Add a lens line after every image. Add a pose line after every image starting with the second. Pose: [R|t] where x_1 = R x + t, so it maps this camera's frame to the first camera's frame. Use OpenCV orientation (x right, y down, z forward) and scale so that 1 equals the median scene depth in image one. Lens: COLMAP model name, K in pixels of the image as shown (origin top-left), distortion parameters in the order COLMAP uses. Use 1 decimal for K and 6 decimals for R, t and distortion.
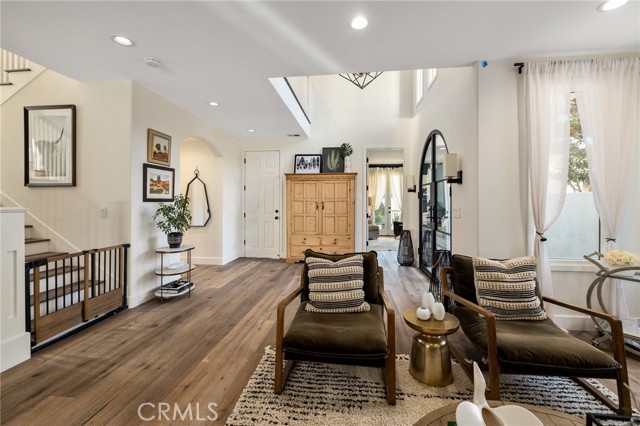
lens RADIAL K [[276.0, 0, 318.9], [0, 276.0, 204.5], [0, 0, 1]] dist [0.000283, 0.000032]
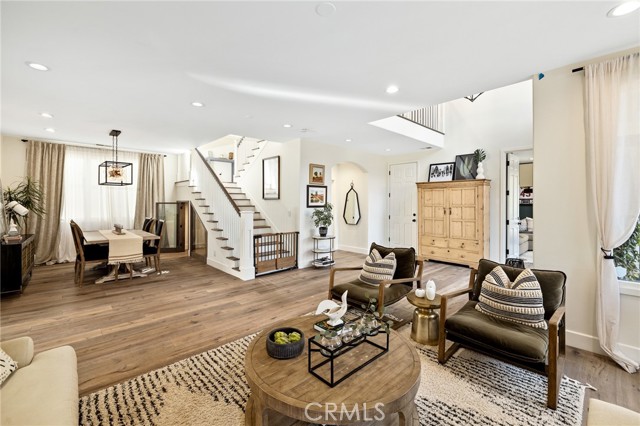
lens RADIAL K [[271.1, 0, 318.2], [0, 271.1, 203.9], [0, 0, 1]] dist [-0.001703, 0.000065]
pose [[0.760427, 0.002680, -0.649418, 0.491308], [-0.004953, 0.999986, -0.001673, -0.030107], [0.649405, 0.004488, 0.760430, -0.215925]]
